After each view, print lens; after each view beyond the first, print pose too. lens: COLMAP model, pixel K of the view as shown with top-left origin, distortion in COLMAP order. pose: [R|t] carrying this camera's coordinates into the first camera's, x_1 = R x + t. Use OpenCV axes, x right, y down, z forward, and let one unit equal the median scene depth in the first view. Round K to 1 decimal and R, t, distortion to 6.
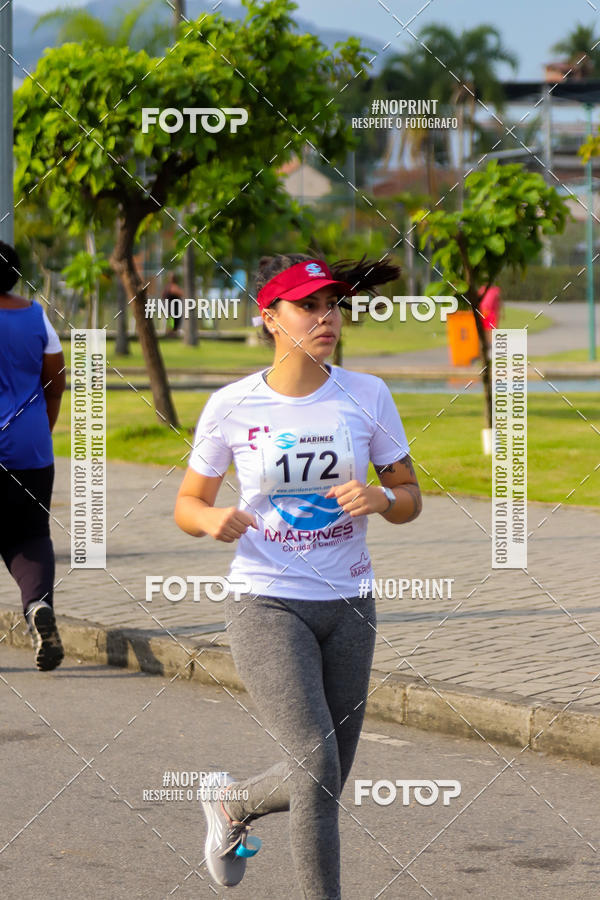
lens RADIAL K [[4074.4, 0, 299.5], [0, 4074.4, 450.3], [0, 0, 1]] dist [-0.473996, 3.550439]
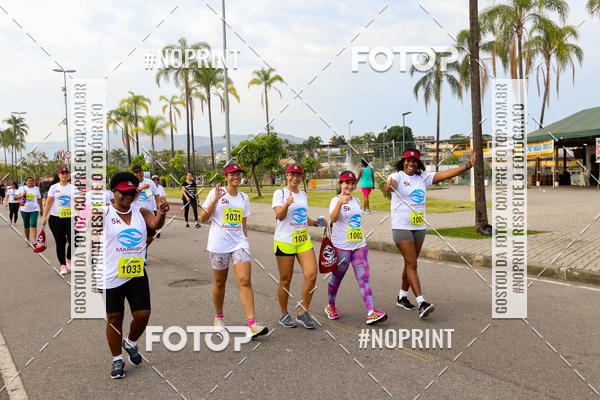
lens RADIAL K [[2164.9, 0, 297.4], [0, 2164.9, 183.1], [0, 0, 1]] dist [4.133724, 2.597895]
pose [[0.973480, -0.020418, -0.227861, 0.860753], [0.002786, 0.996994, -0.077433, 0.253984], [0.228756, 0.074745, 0.970610, -2.522498]]
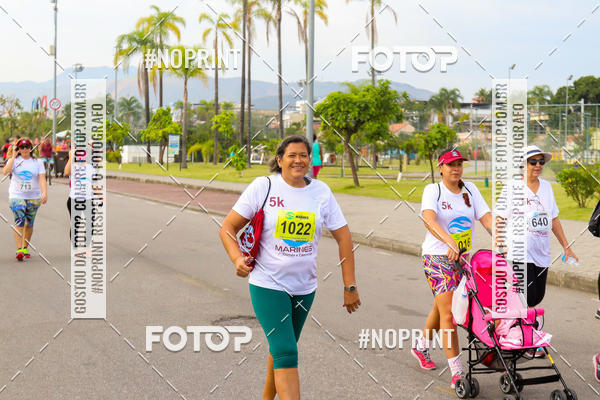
lens RADIAL K [[2739.2, 0, 298.2], [0, 2739.2, 178.0], [0, 0, 1]] dist [1.277390, 3.752114]
pose [[0.973249, 0.024574, -0.228433, 0.544018], [-0.039319, 0.997410, -0.060226, 0.156060], [0.226362, 0.067597, 0.971695, -1.706523]]
